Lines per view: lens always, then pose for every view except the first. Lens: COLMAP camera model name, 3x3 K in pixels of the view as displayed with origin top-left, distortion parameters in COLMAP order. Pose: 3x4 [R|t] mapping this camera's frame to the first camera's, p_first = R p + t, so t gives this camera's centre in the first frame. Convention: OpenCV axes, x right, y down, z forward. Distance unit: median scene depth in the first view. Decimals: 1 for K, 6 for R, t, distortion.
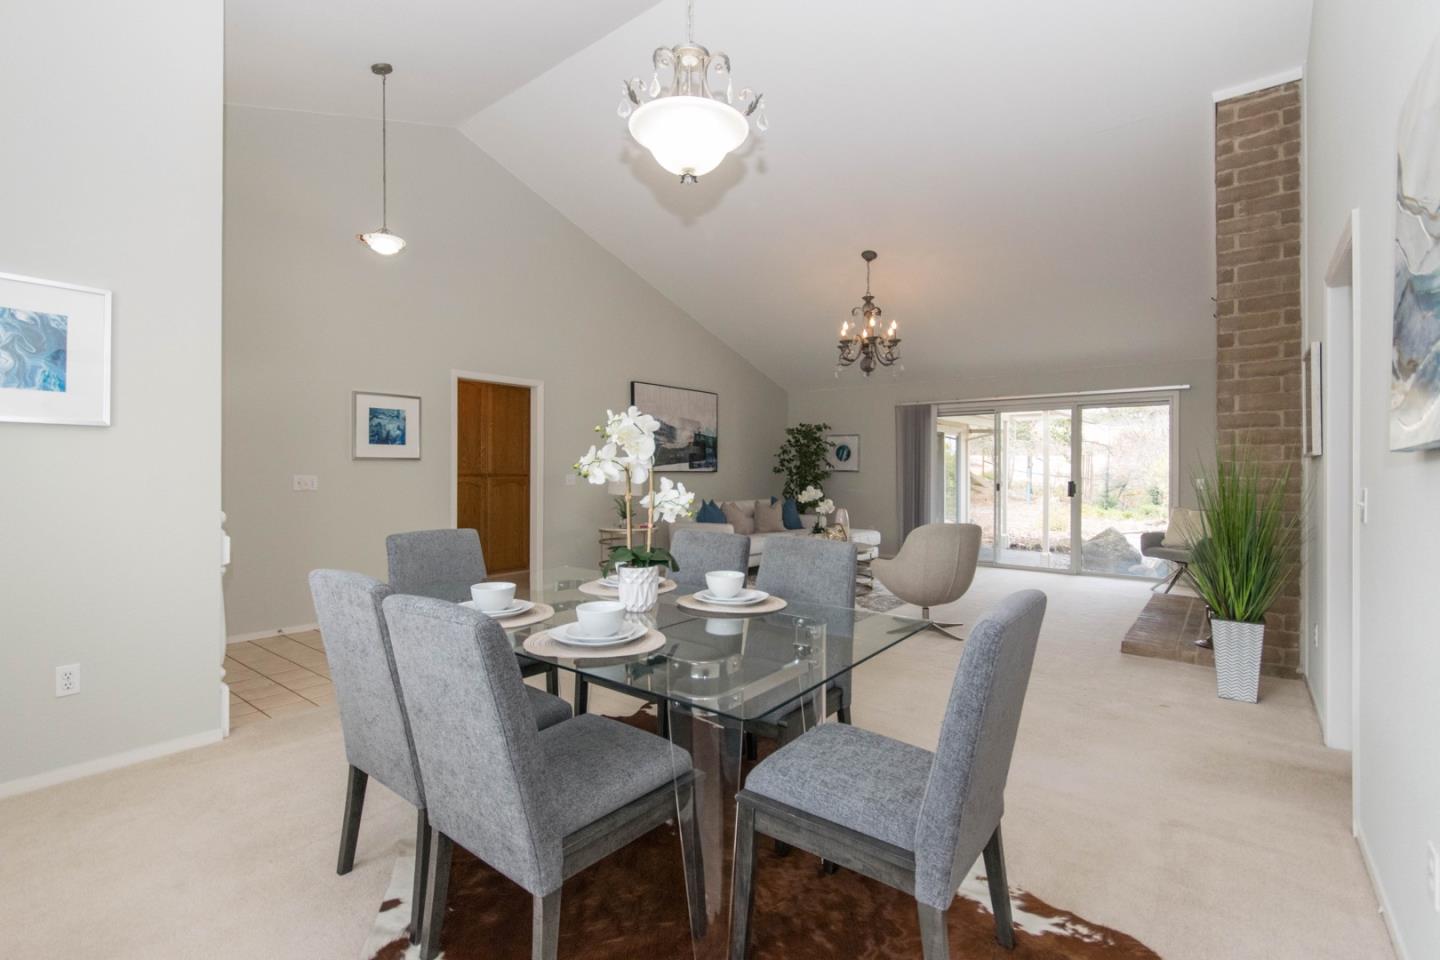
lens RADIAL K [[643.2, 0, 723.8], [0, 643.2, 465.8], [0, 0, 1]] dist [0.005246, 0.000195]
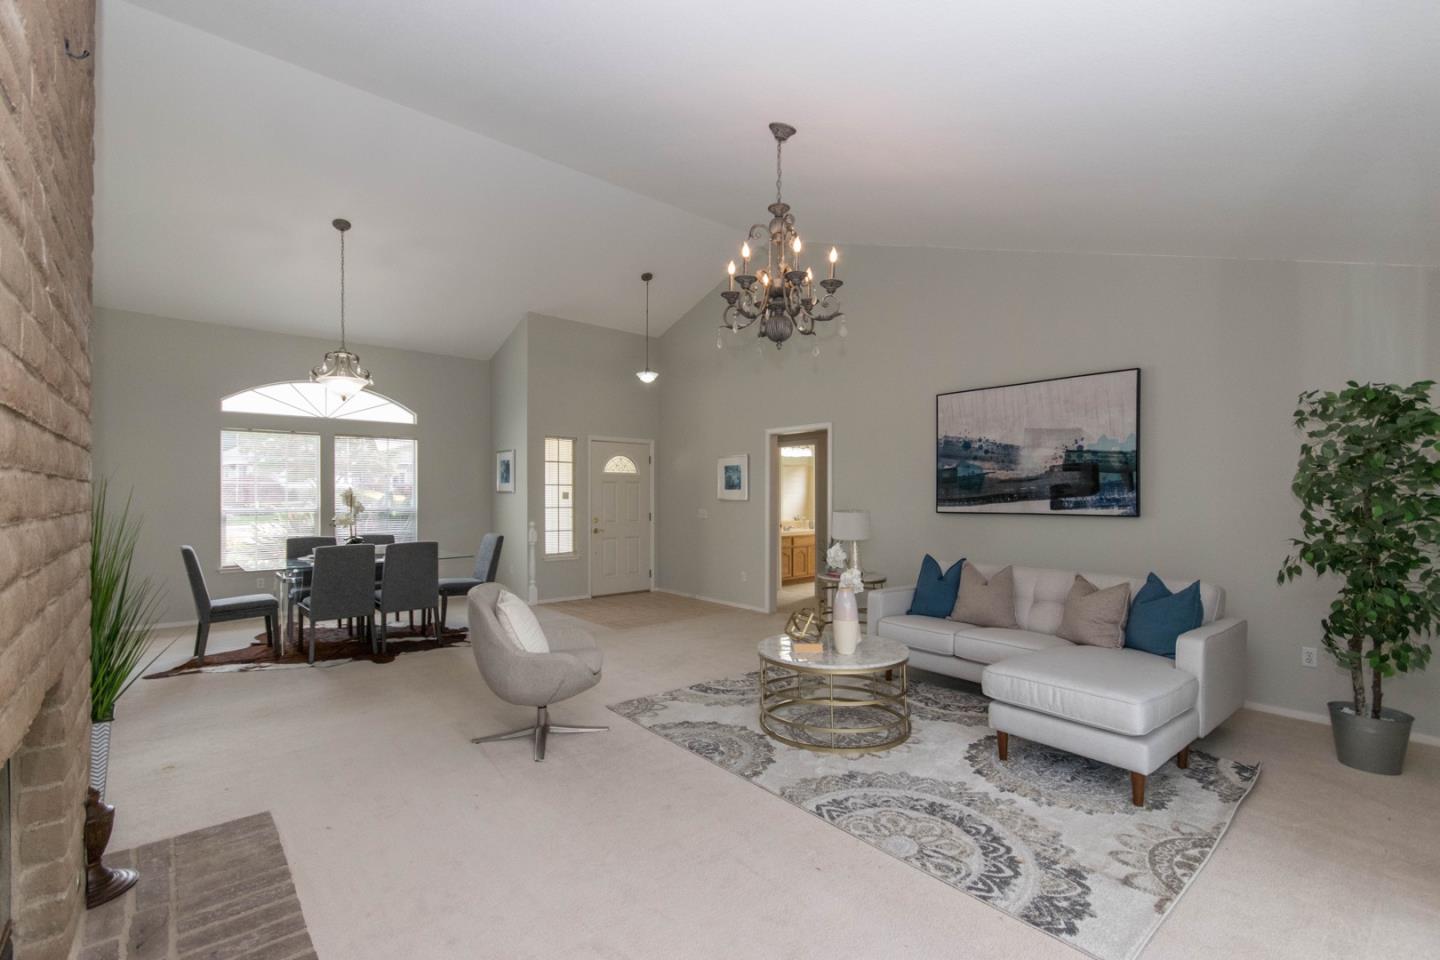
lens RADIAL K [[637.3, 0, 715.8], [0, 637.3, 497.3], [0, 0, 1]] dist [0.001346, 0.000120]
pose [[-0.200526, -0.000592, -0.979688, 0.599561], [0.006661, 0.999976, -0.001968, -0.008377], [0.979666, -0.006921, -0.200517, 0.817007]]
